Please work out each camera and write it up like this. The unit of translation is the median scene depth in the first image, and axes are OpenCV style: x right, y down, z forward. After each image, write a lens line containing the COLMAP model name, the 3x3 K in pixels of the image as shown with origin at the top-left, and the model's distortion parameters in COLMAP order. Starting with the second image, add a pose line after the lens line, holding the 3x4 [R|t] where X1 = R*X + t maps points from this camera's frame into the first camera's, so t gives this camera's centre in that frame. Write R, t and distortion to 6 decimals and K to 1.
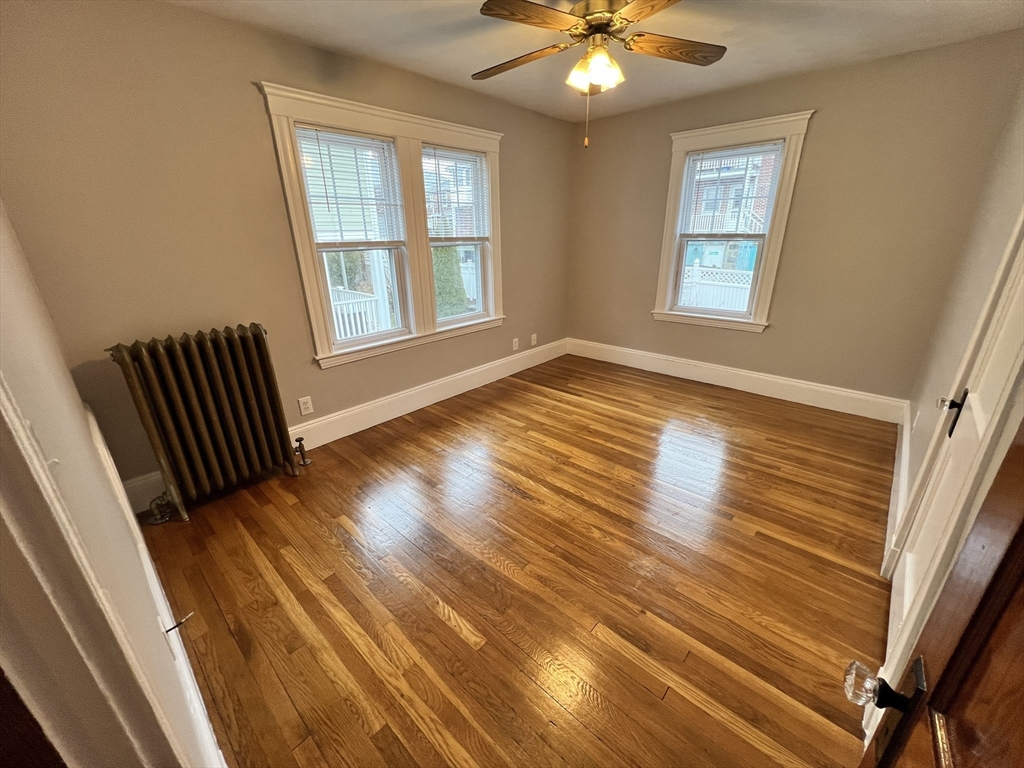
lens RADIAL K [[409.1, 0, 512.0], [0, 409.1, 384.0], [0, 0, 1]] dist [-0.000596, -0.000151]
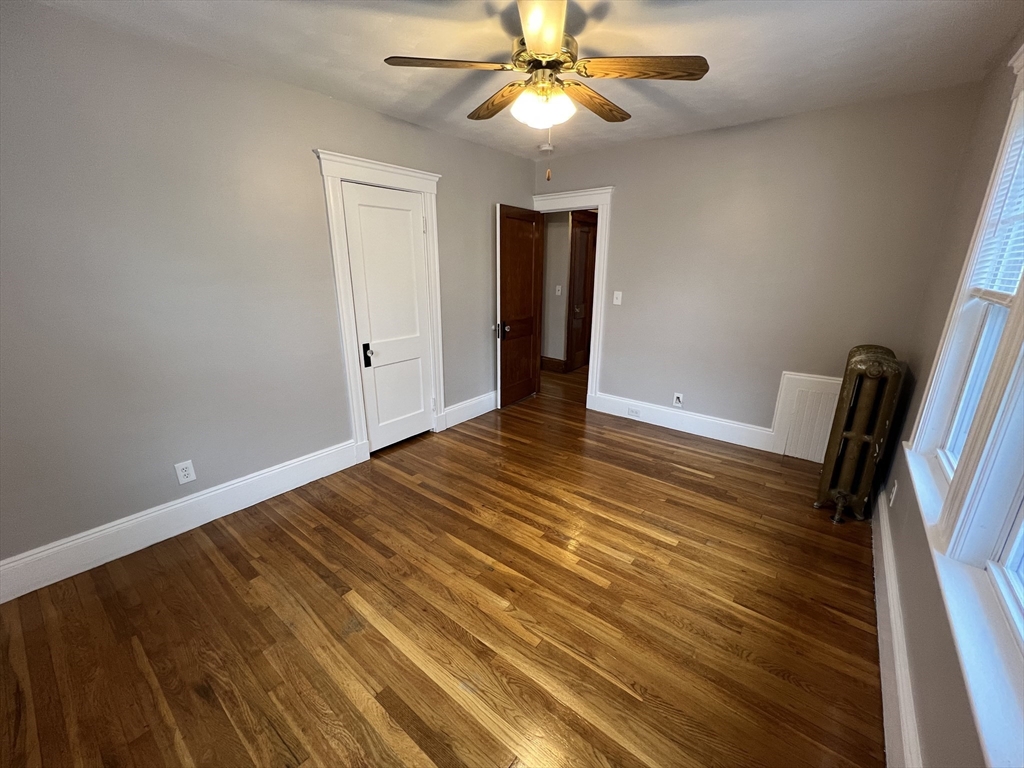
lens RADIAL K [[409.1, 0, 512.0], [0, 409.1, 384.0], [0, 0, 1]] dist [-0.000596, -0.000151]
pose [[-0.997666, 0.031265, -0.060699, 0.247963], [-0.011680, 0.797746, 0.602881, -0.576669], [0.067272, 0.602183, -0.795519, 1.485599]]
